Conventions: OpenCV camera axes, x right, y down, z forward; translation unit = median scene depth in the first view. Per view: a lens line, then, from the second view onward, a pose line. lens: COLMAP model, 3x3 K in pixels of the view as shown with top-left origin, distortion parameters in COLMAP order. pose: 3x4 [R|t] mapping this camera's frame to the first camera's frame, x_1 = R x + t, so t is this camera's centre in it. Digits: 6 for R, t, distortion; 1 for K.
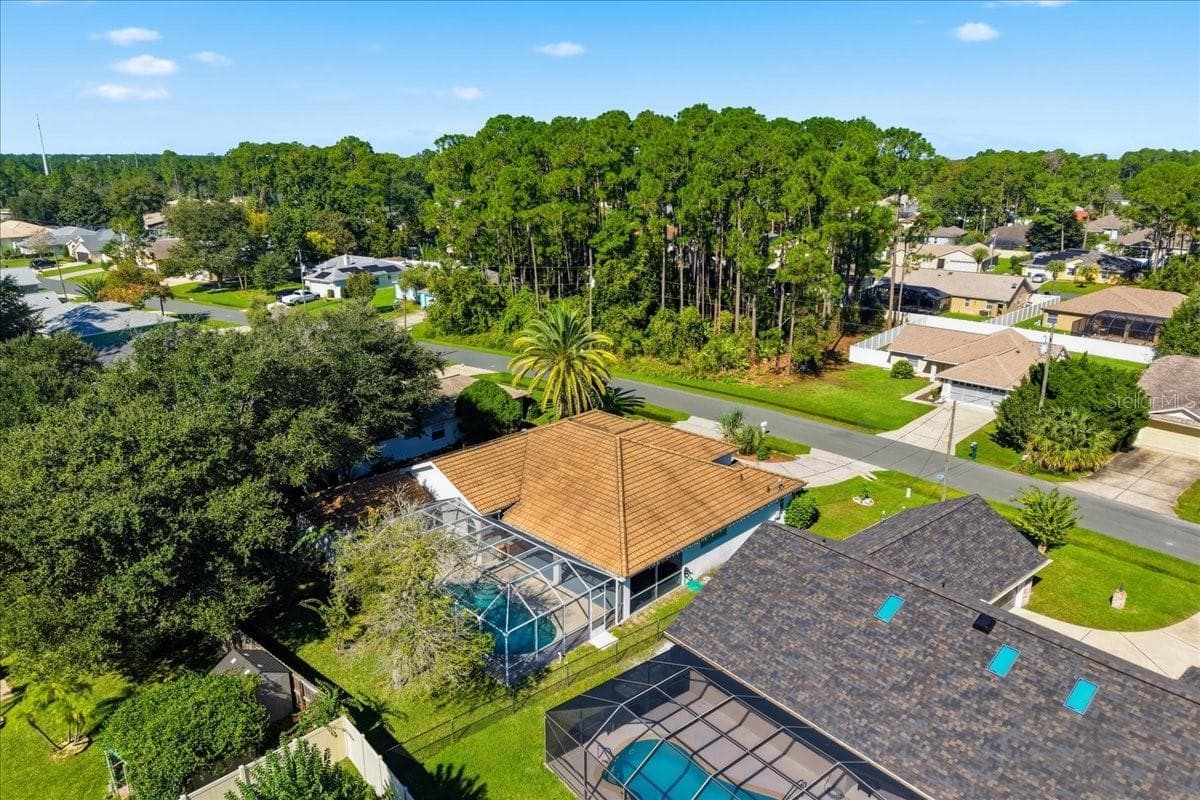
lens RADIAL K [[782.1, 0, 603.4], [0, 782.1, 384.4], [0, 0, 1]] dist [0.007812, -0.002730]
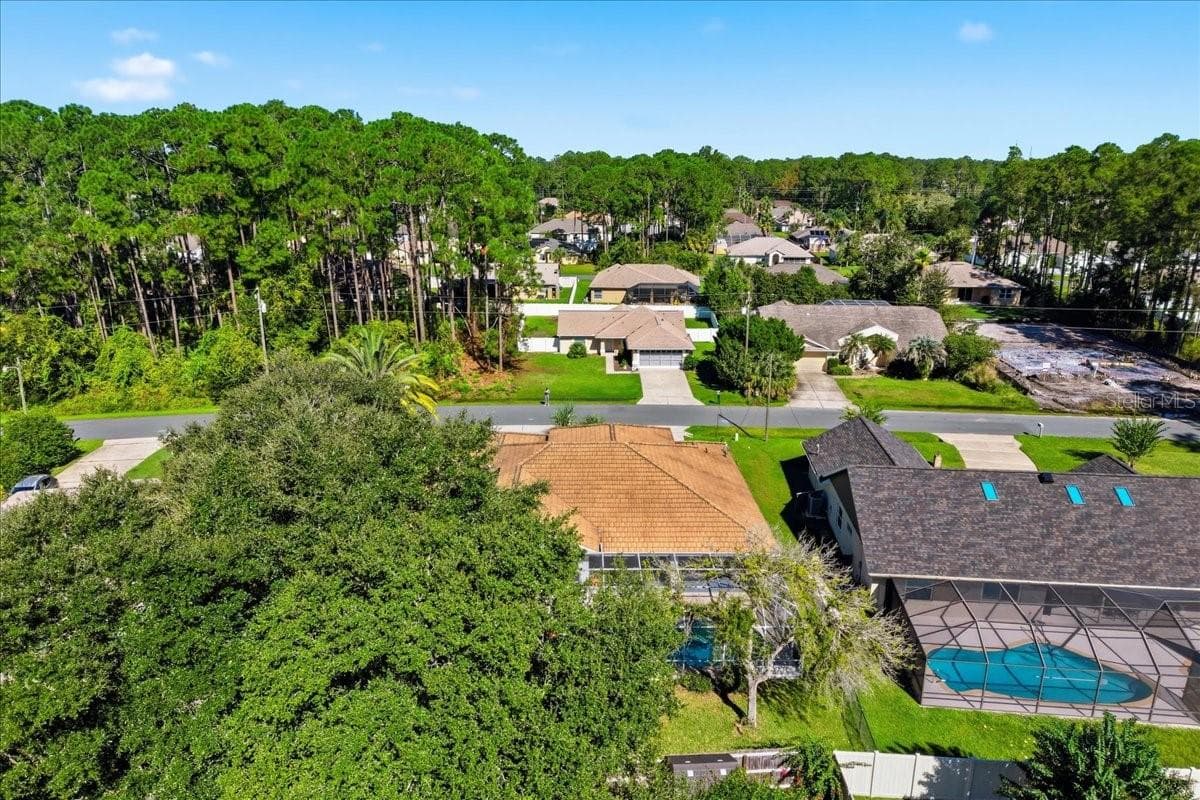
lens RADIAL K [[782.1, 0, 603.4], [0, 782.1, 384.4], [0, 0, 1]] dist [0.007812, -0.002730]
pose [[0.719223, -0.186272, 0.669343, -0.328843], [0.186796, 0.979761, 0.071942, -0.041205], [-0.669197, 0.073288, 0.739462, 0.134024]]
